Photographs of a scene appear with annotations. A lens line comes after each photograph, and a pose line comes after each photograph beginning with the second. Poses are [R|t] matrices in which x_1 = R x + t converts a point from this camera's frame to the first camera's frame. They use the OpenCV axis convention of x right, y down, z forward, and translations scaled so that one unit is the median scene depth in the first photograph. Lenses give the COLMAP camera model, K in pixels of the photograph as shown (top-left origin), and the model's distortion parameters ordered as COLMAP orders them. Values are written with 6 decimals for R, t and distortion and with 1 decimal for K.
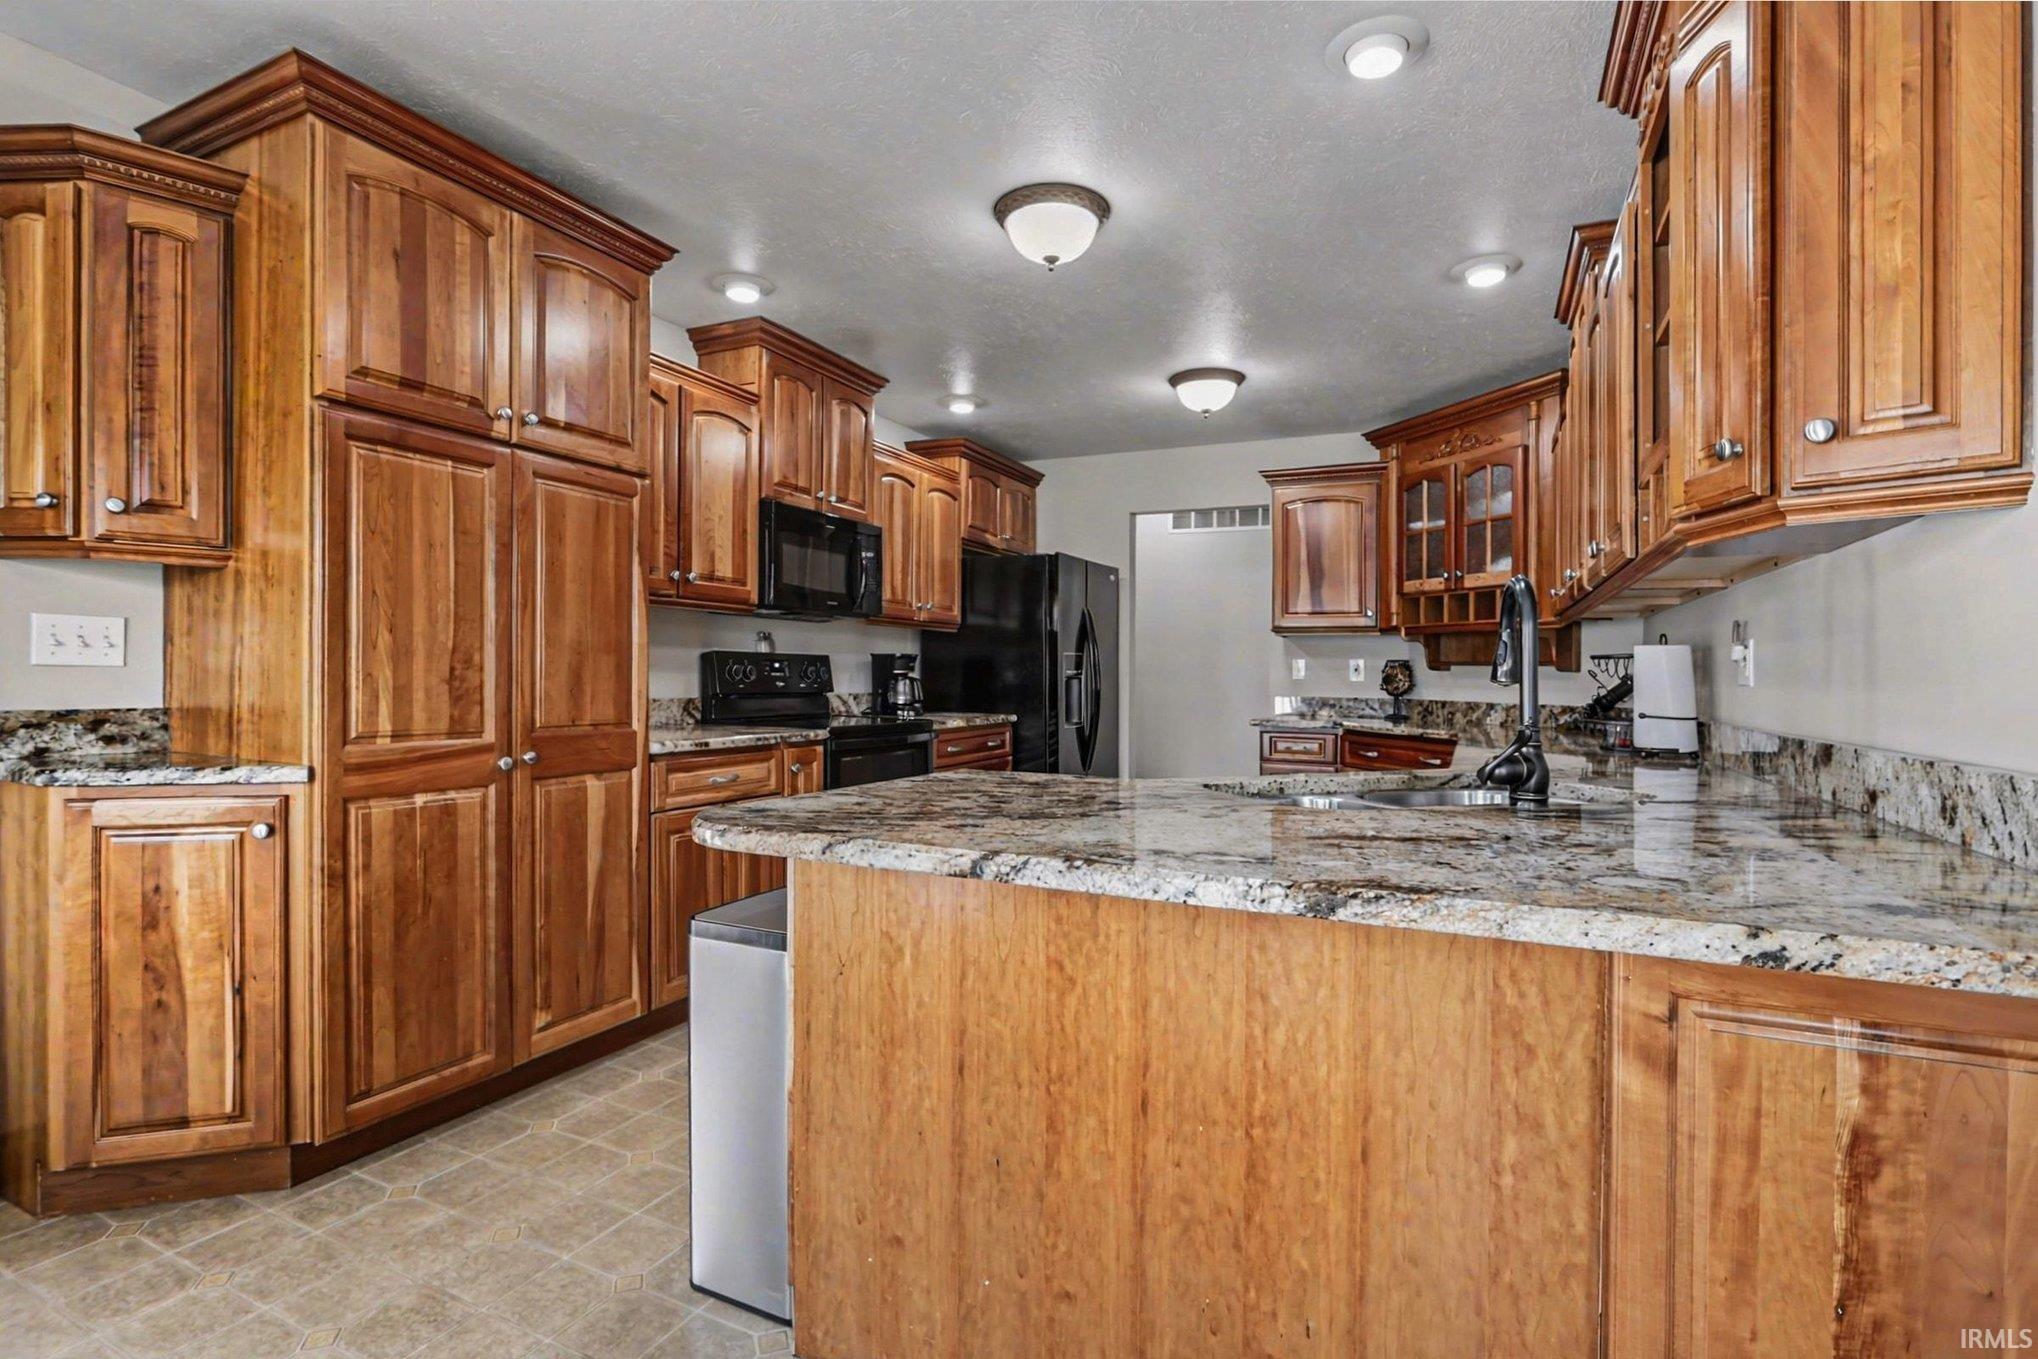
lens RADIAL K [[970.1, 0, 1008.1], [0, 970.1, 672.4], [0, 0, 1]] dist [-0.003066, 0.000122]
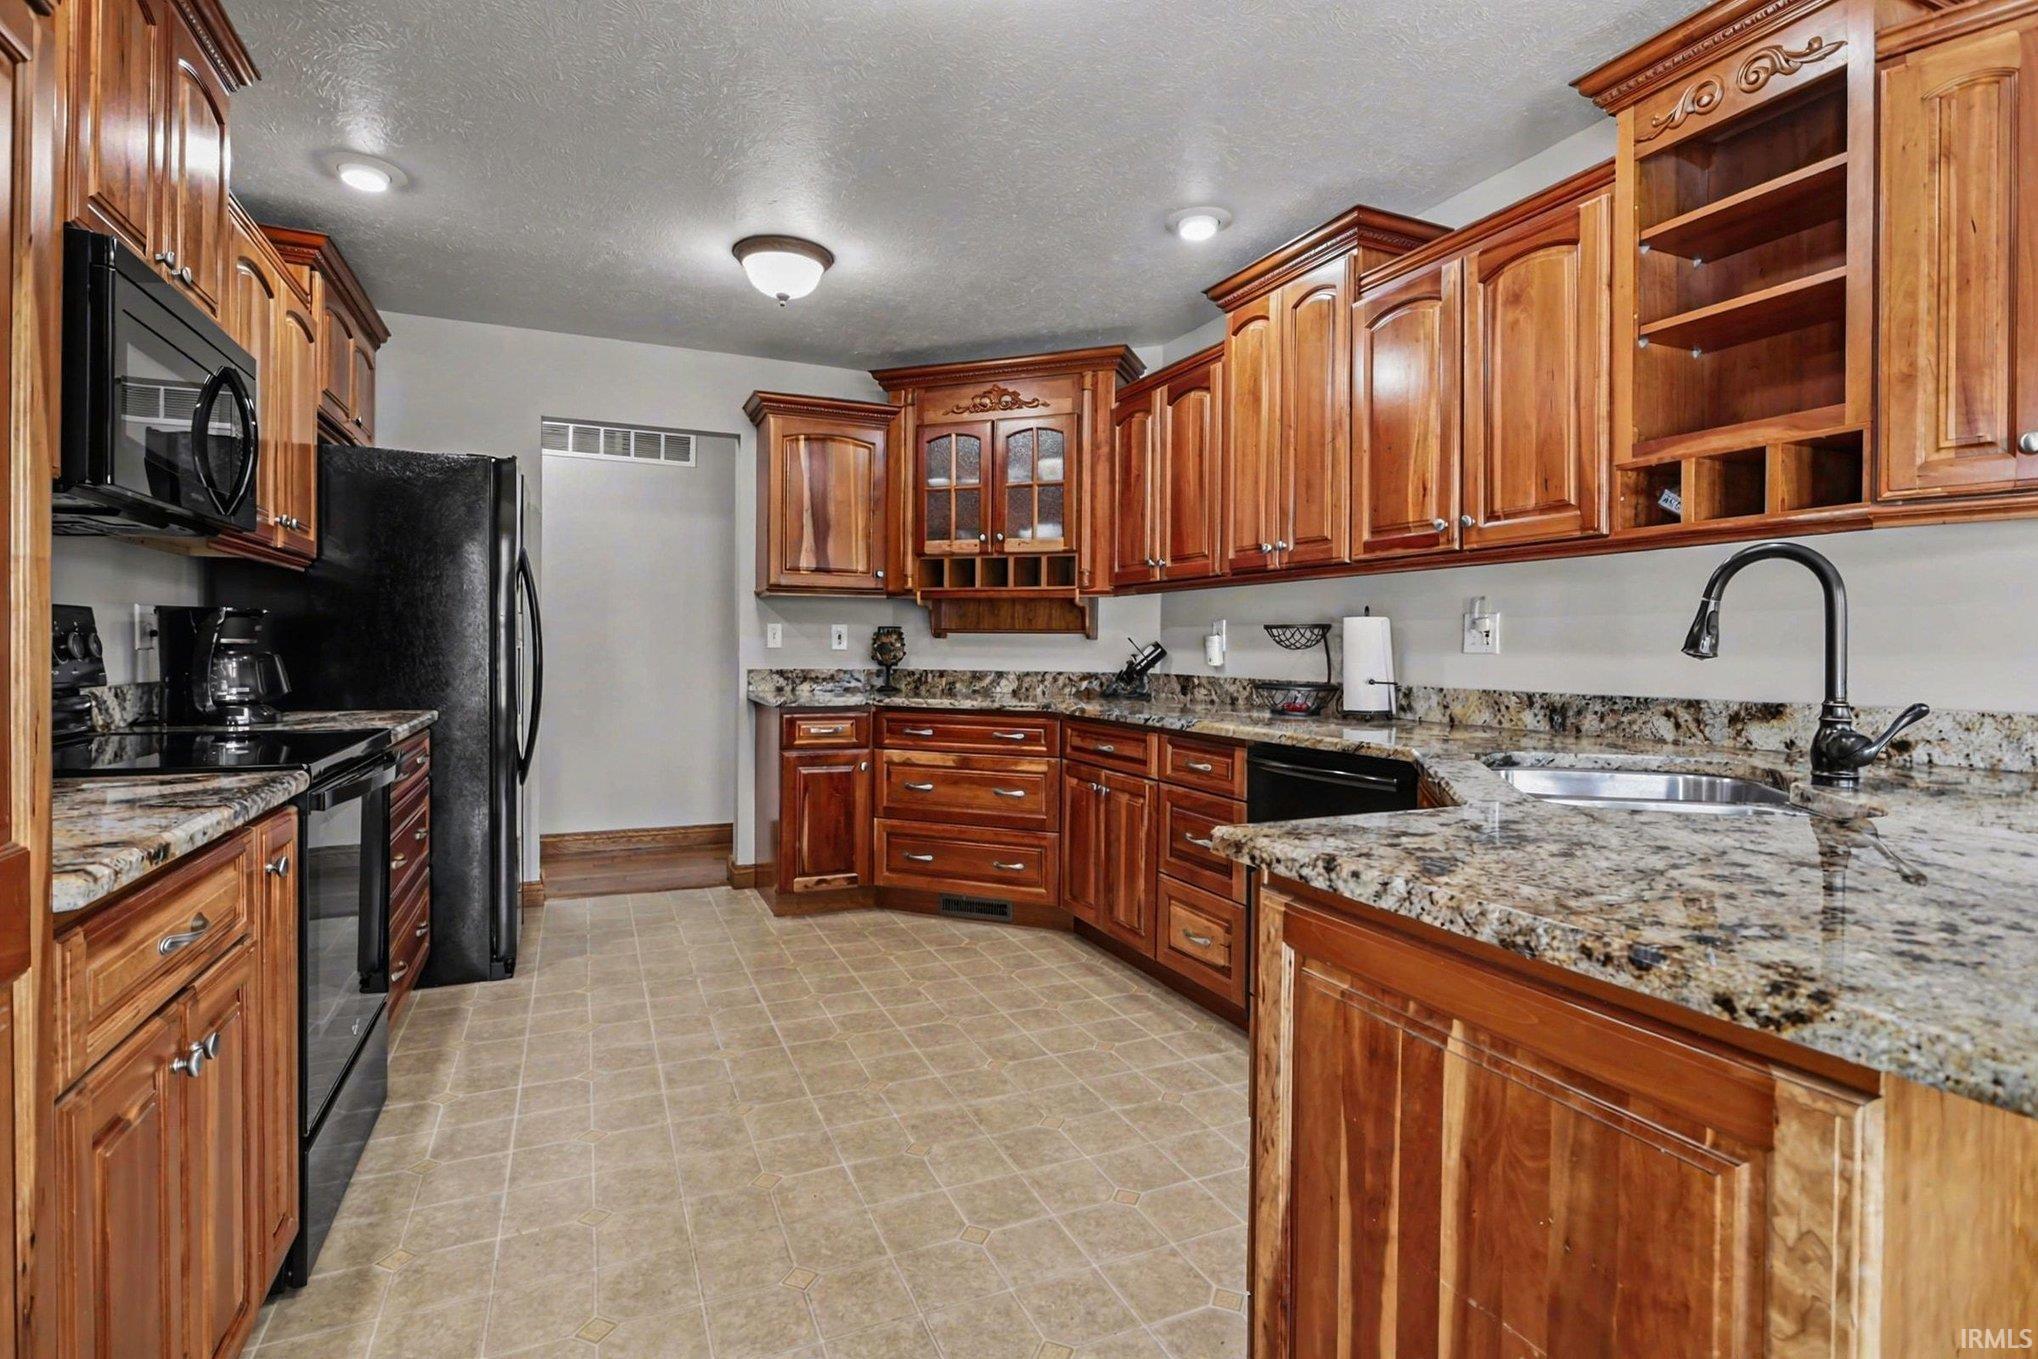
lens RADIAL K [[980.1, 0, 1022.2], [0, 980.1, 645.3], [0, 0, 1]] dist [-0.004937, -0.000290]
pose [[0.652713, -0.005728, 0.757584, -0.232521], [-0.000960, 0.999964, 0.008388, -0.002913], [-0.757605, -0.006202, 0.652684, 0.325179]]
